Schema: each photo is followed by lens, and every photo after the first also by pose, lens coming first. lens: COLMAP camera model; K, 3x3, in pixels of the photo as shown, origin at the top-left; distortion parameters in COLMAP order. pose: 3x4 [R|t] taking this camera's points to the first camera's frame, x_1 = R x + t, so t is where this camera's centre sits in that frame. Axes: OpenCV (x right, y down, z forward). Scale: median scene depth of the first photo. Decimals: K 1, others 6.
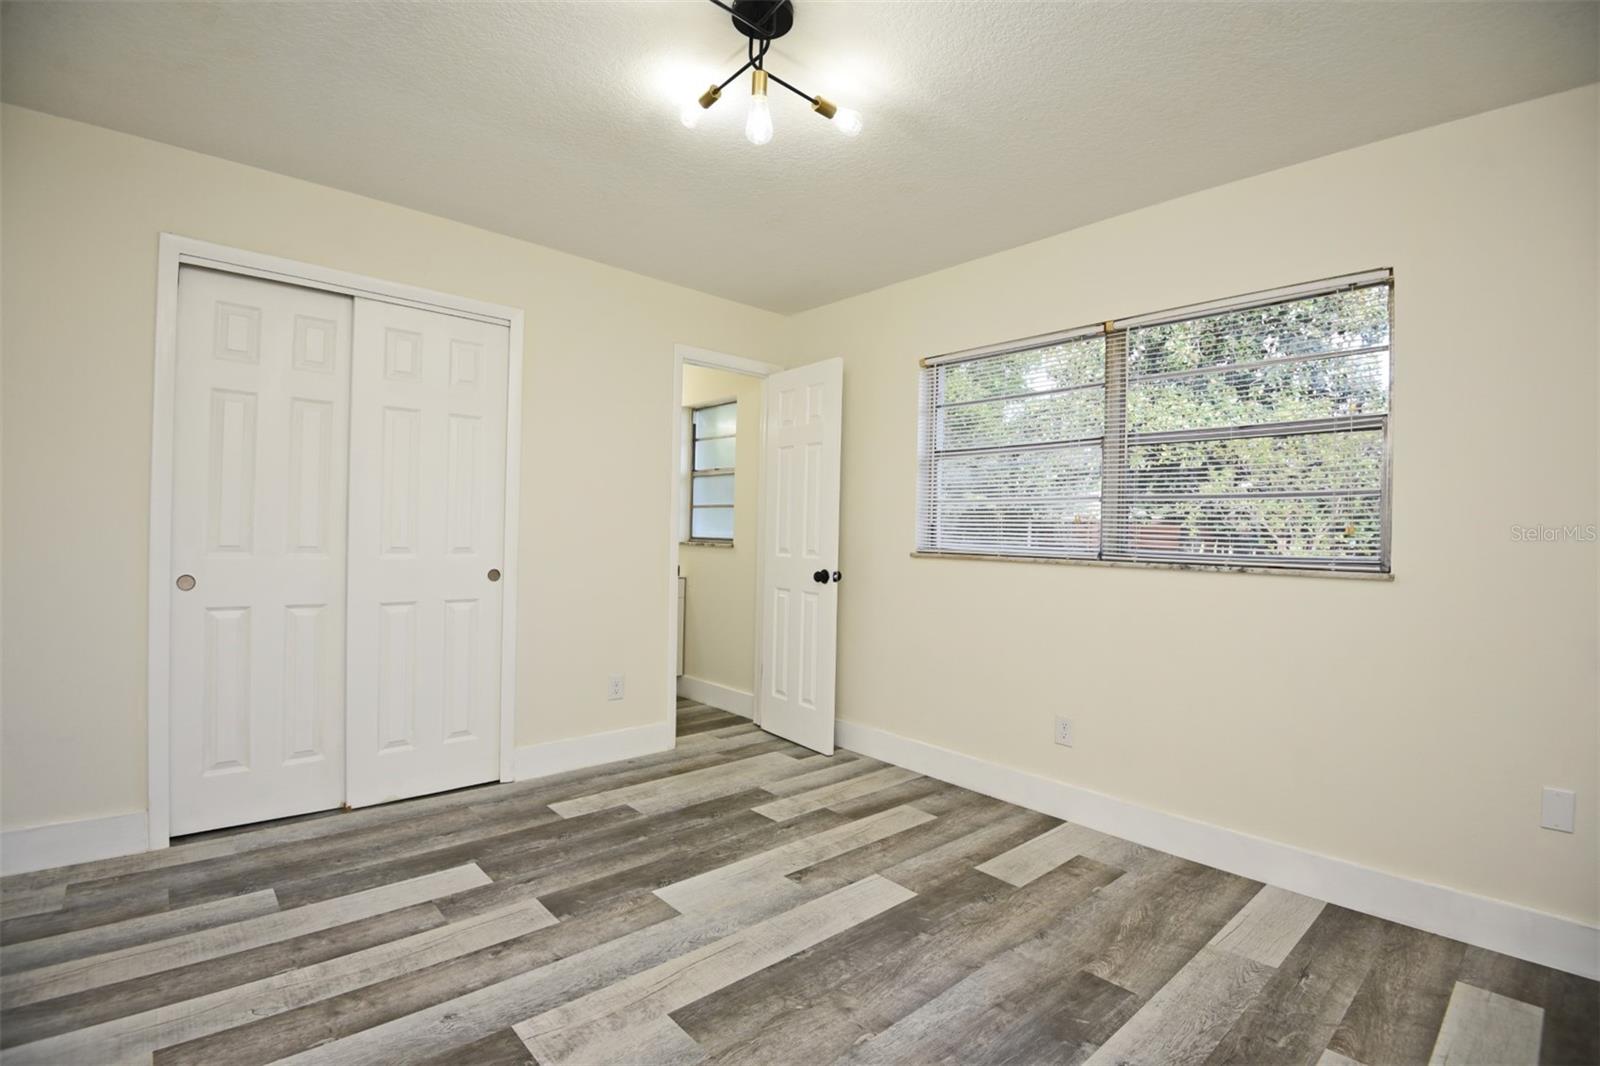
lens RADIAL K [[739.1, 0, 791.8], [0, 739.1, 526.4], [0, 0, 1]] dist [-0.016135, -0.014065]
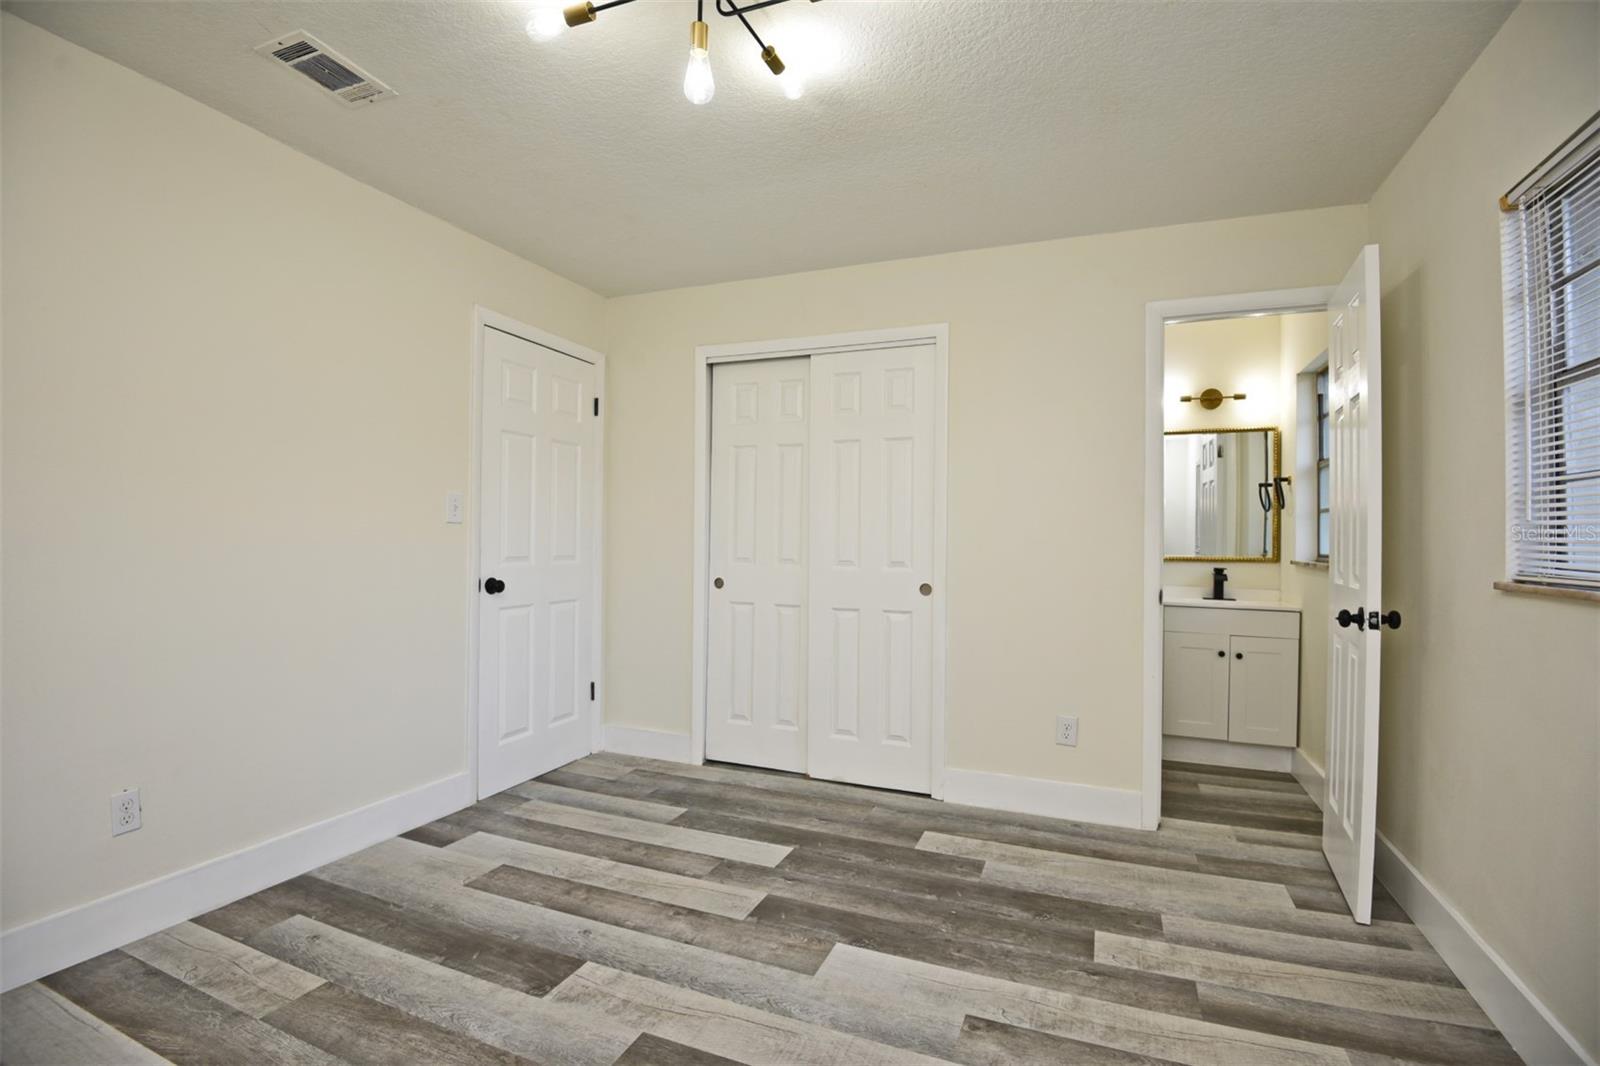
lens RADIAL K [[739.1, 0, 805.3], [0, 739.1, 521.3], [0, 0, 1]] dist [-0.016135, -0.014065]
pose [[0.440876, -0.039207, -0.896711, 0.535517], [0.006863, 0.999164, -0.040312, 0.015149], [0.897542, 0.011618, 0.440776, 0.487957]]
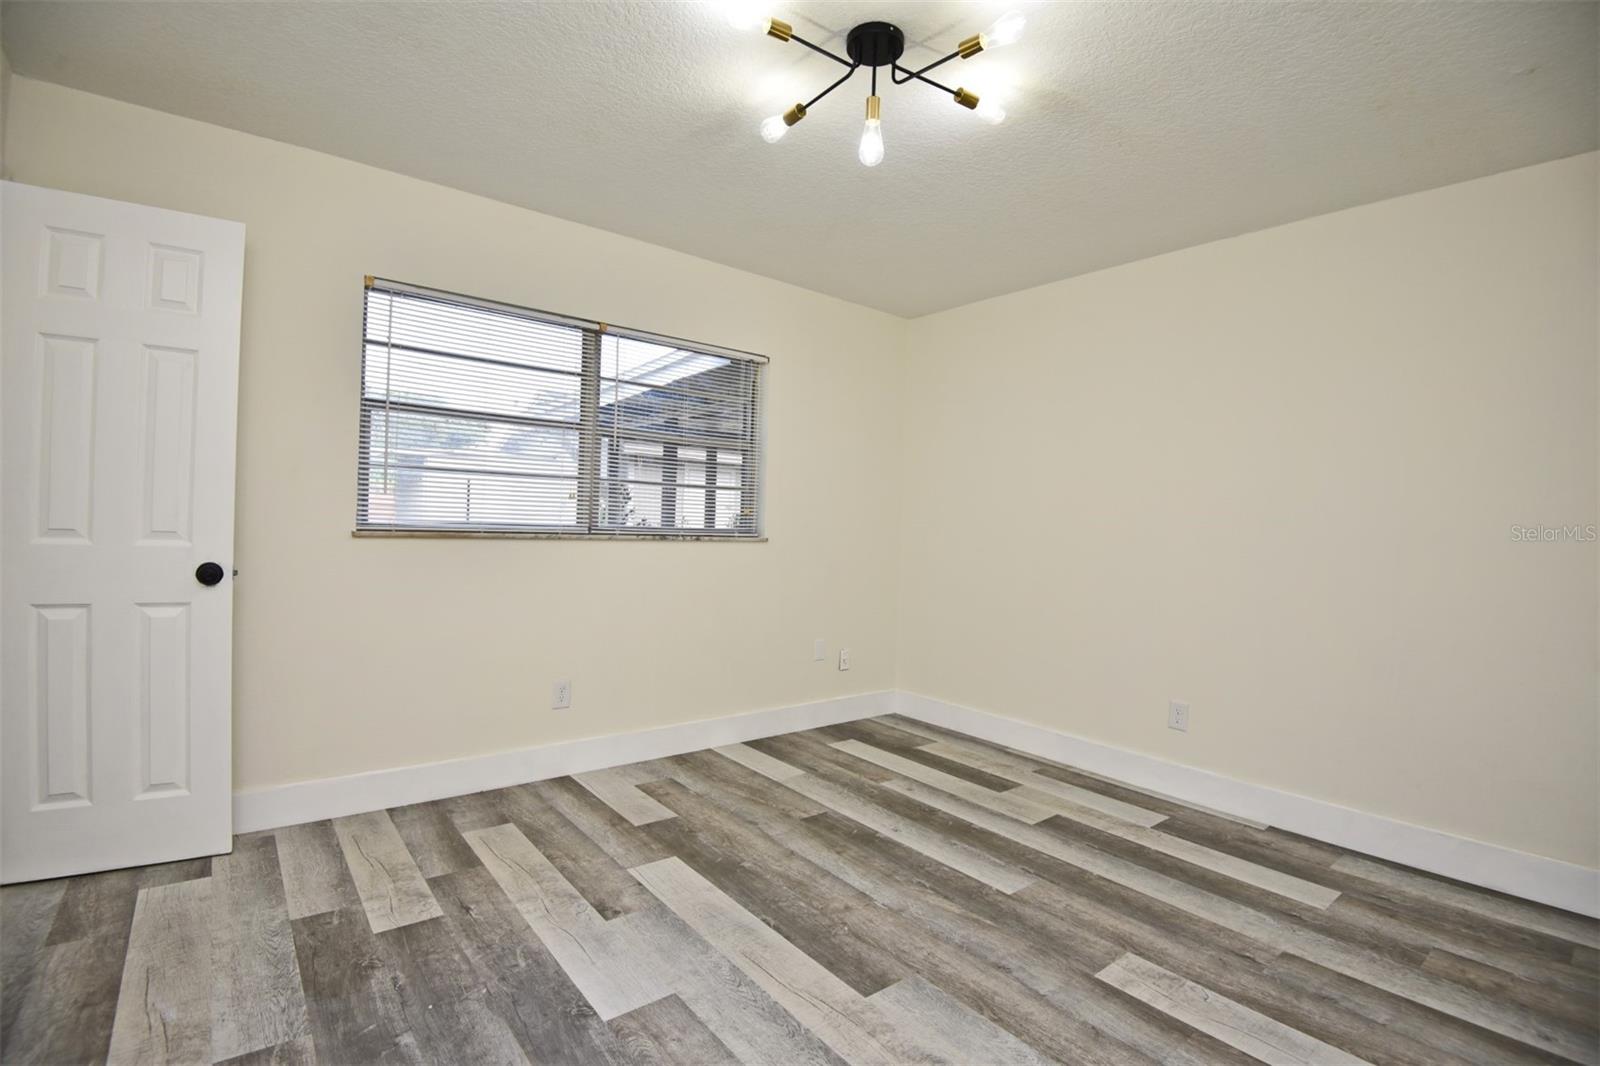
lens RADIAL K [[739.1, 0, 810.4], [0, 739.1, 531.9], [0, 0, 1]] dist [-0.016135, -0.014065]
pose [[0.042820, -0.031487, 0.998587, -0.759306], [-0.042143, 0.998557, 0.033293, -0.008904], [-0.998194, -0.043509, 0.041431, 0.686121]]
